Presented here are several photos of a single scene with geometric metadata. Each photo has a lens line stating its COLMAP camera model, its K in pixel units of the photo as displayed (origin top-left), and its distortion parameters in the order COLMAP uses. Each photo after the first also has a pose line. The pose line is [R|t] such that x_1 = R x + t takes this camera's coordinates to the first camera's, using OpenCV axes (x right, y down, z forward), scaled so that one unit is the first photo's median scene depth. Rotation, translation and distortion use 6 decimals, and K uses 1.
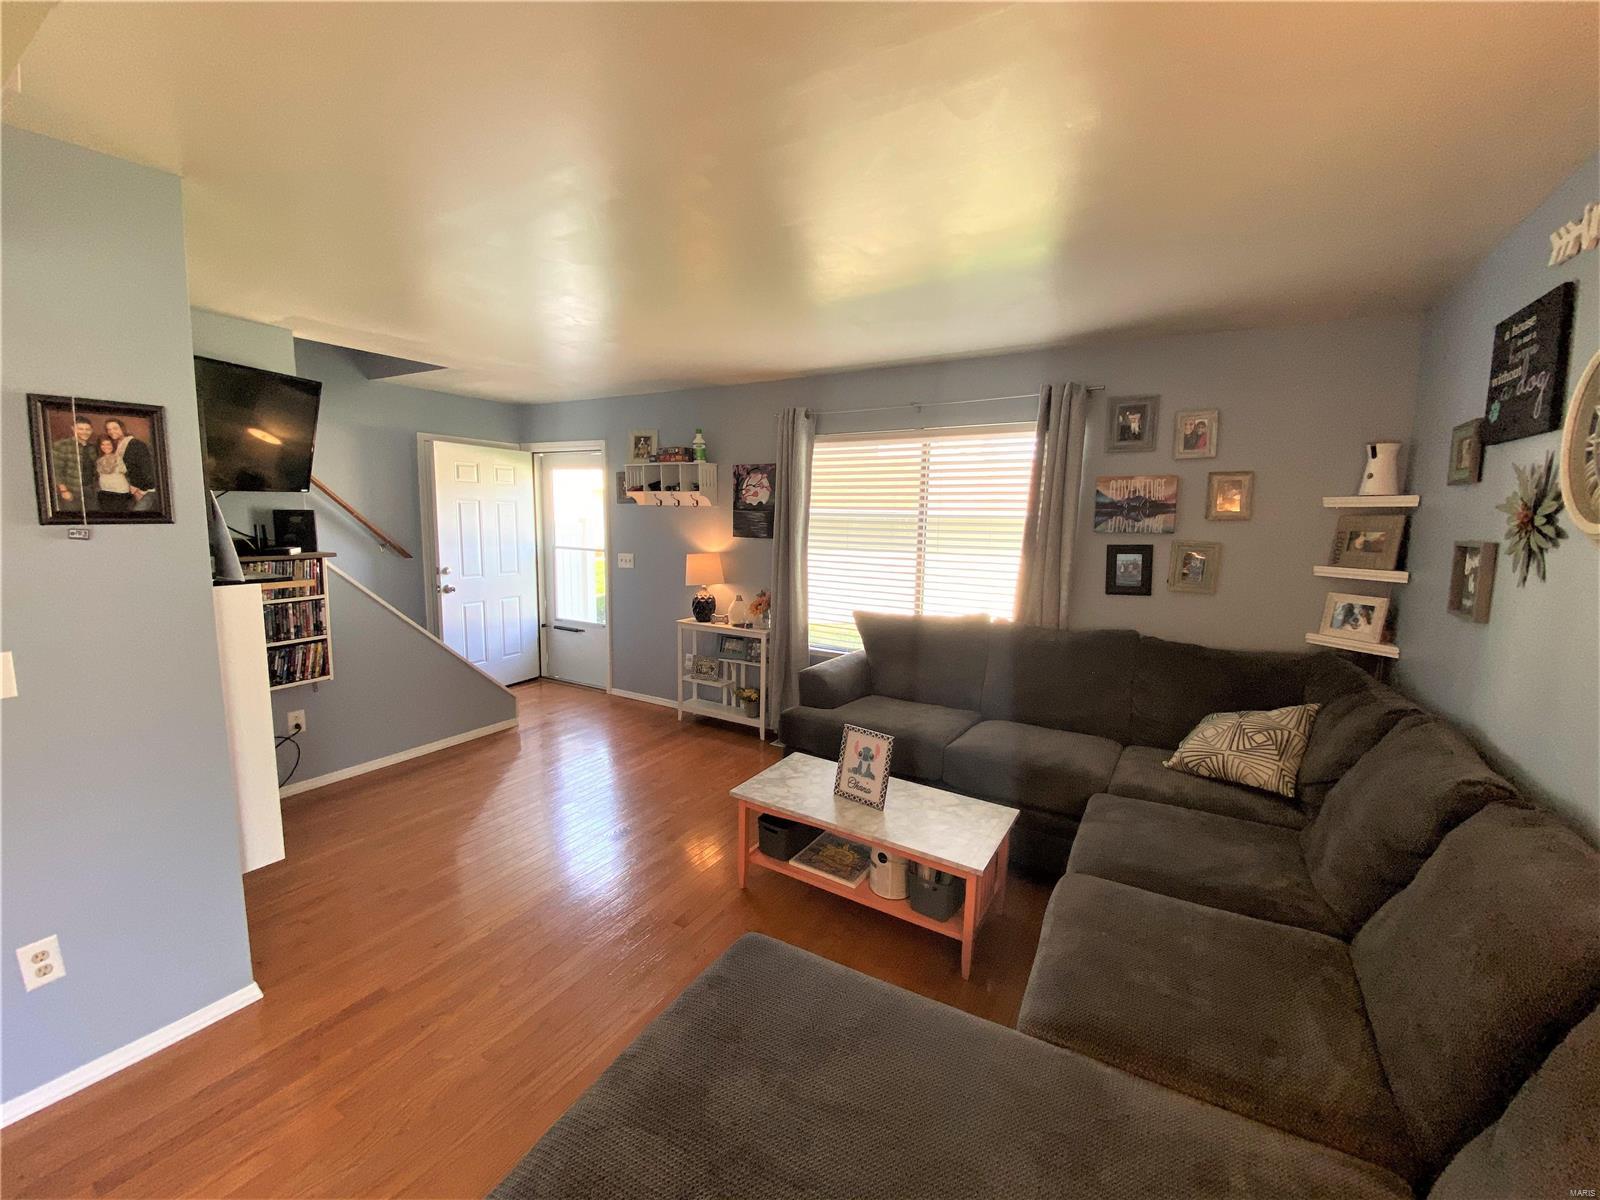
lens RADIAL K [[630.5, 0, 800.0], [0, 630.5, 600.0], [0, 0, 1]] dist [0.027340, -0.032718]
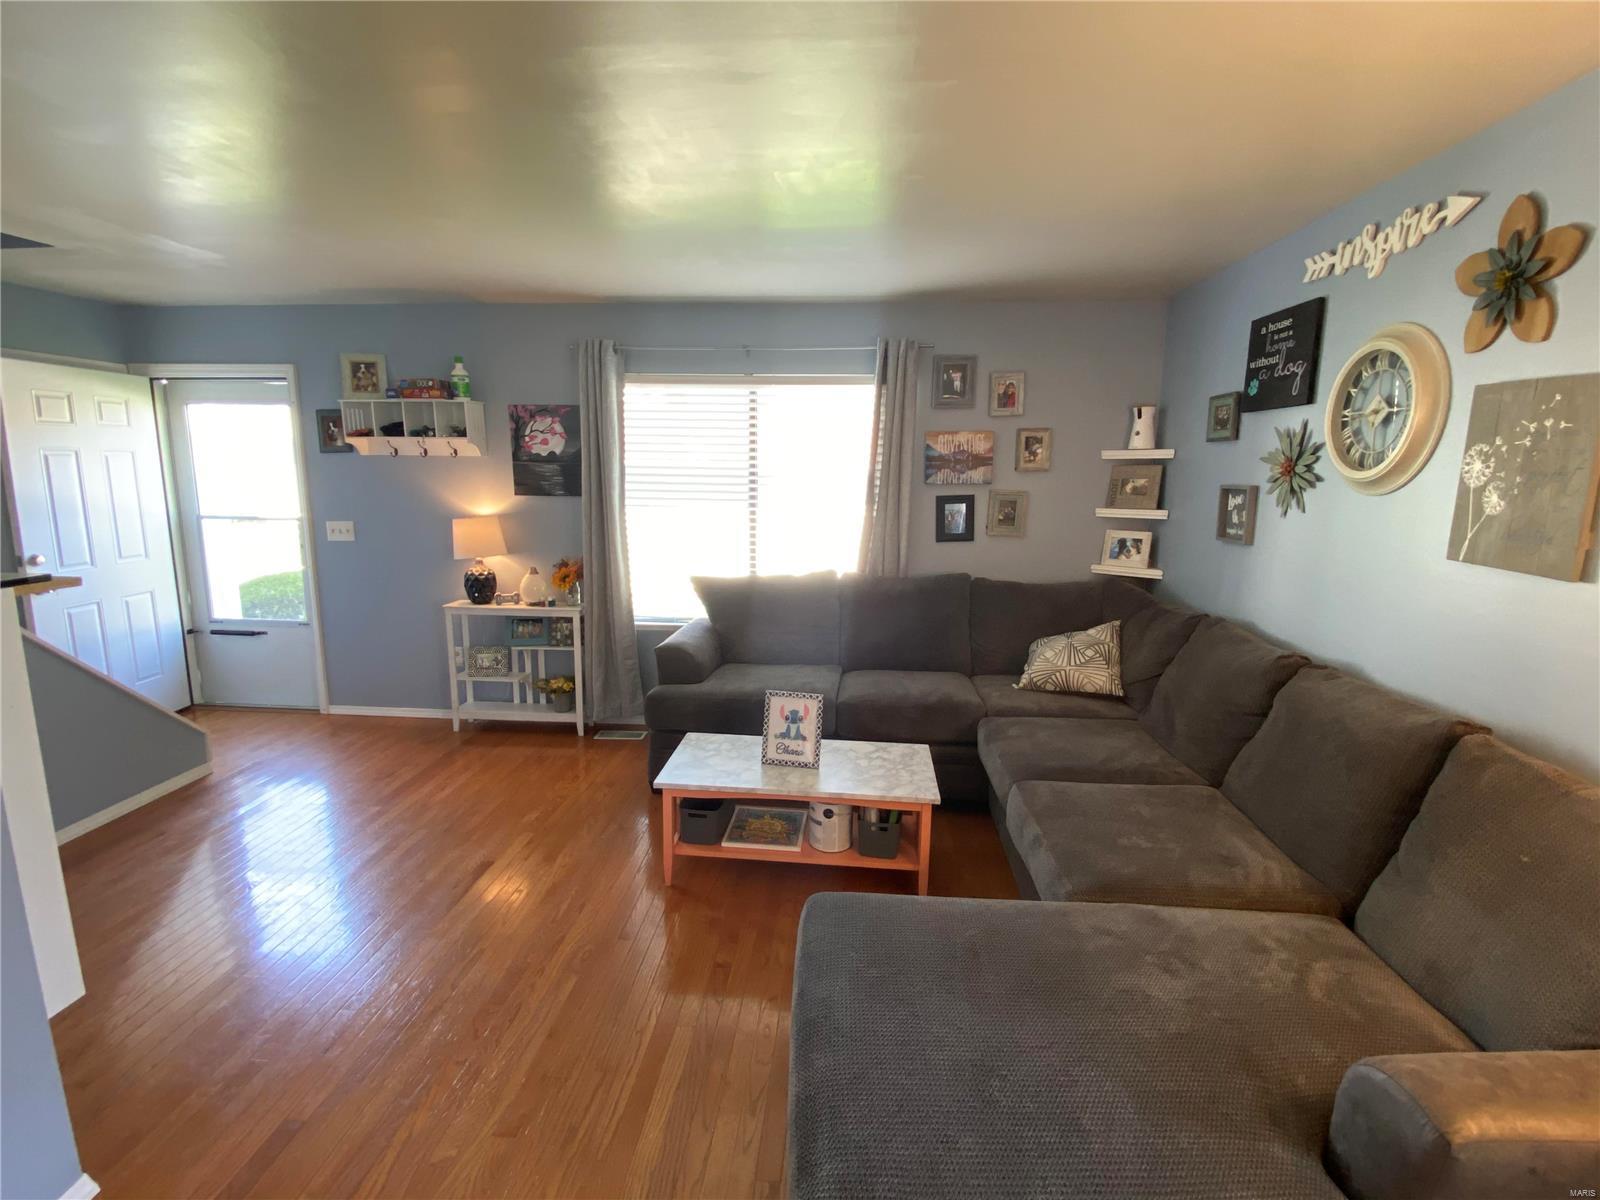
lens RADIAL K [[734.1, 0, 800.0], [0, 734.1, 600.0], [0, 0, 1]] dist [0.024301, -0.027842]
pose [[0.894983, -0.085701, 0.437791, -0.287983], [0.063672, 0.995866, 0.064783, -0.006654], [-0.441533, -0.030105, 0.896740, -0.012279]]
